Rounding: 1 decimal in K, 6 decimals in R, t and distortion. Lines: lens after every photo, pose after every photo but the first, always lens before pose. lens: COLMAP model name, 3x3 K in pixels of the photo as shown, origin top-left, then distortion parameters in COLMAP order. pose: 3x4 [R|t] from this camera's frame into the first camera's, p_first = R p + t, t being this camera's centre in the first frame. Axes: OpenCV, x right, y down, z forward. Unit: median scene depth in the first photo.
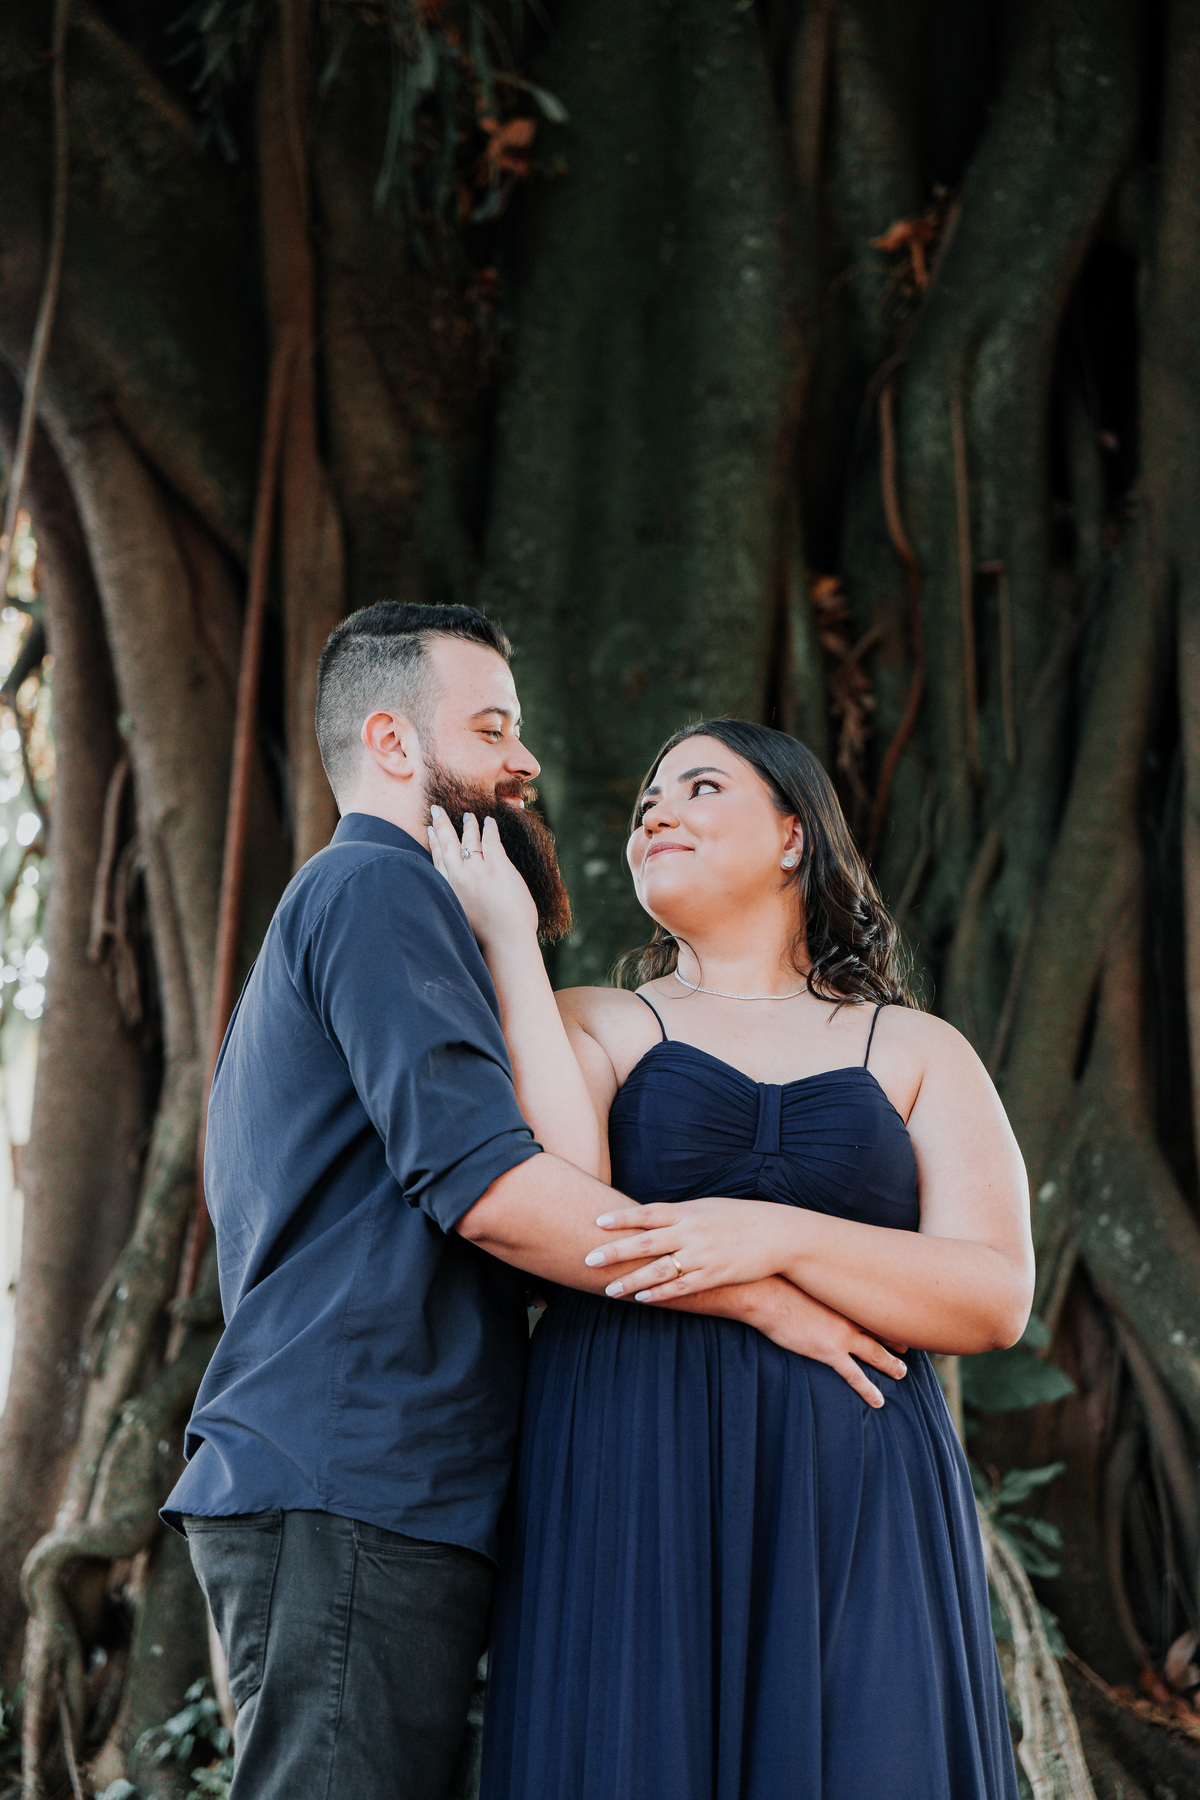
lens RADIAL K [[3713.1, 0, 602.0], [0, 3713.1, 903.3], [0, 0, 1]] dist [0.024270, 0.000000]
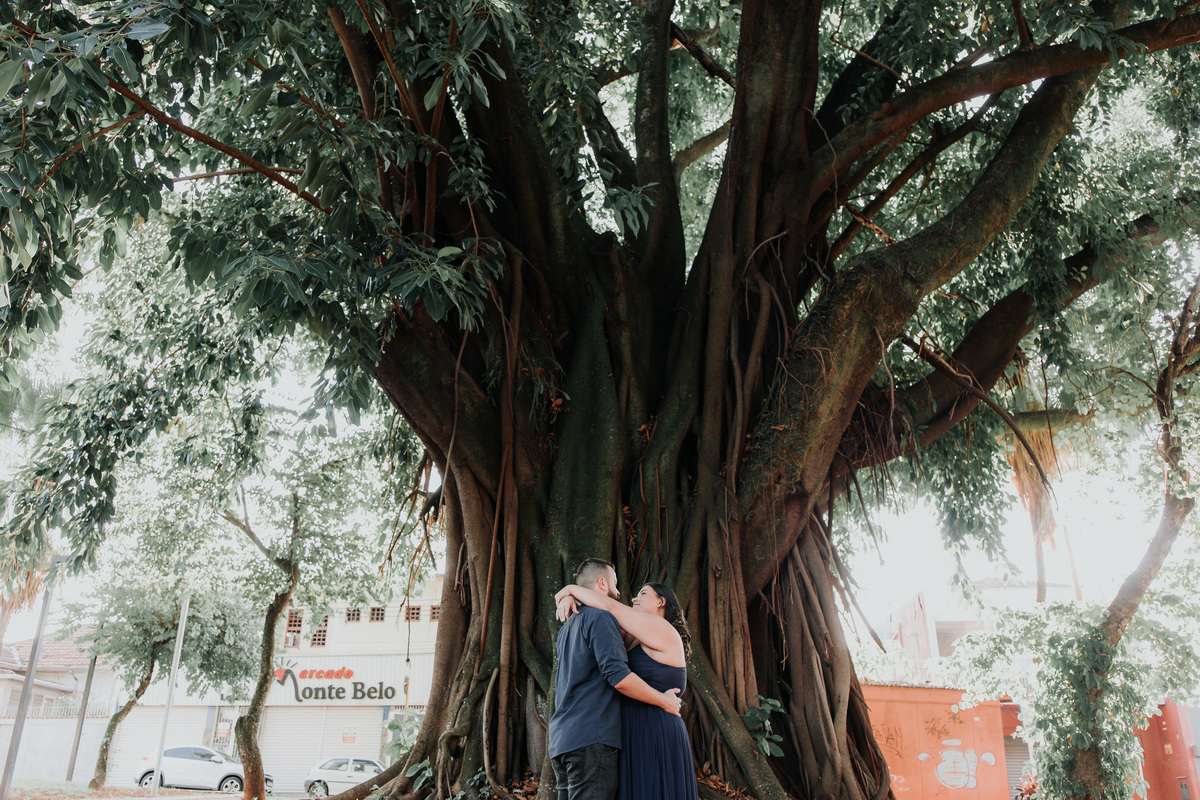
lens RADIAL K [[998.7, 0, 581.3], [0, 998.7, 408.4], [0, 0, 1]] dist [0.035925, -0.018992]
pose [[0.996575, 0.048996, 0.066621, -0.079355], [-0.040073, 0.990805, -0.129231, -0.049769], [-0.072341, 0.126118, 0.989374, -0.184101]]
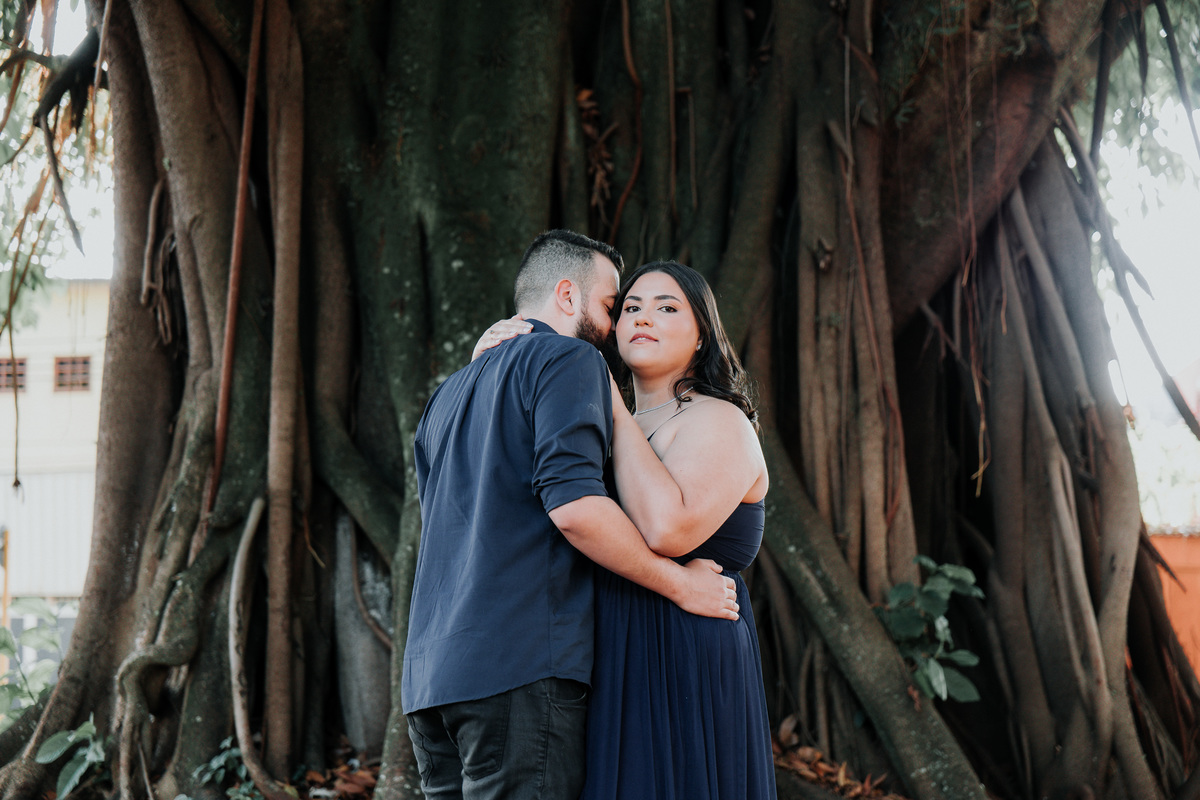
lens RADIAL K [[2475.4, 0, 597.7], [0, 2475.4, 397.6], [0, 0, 1]] dist [0.024270, 0.000000]
pose [[0.988732, 0.027899, 0.147072, -0.098550], [-0.039813, 0.996103, 0.078695, -0.038628], [-0.144303, -0.083664, 0.985990, -0.122181]]
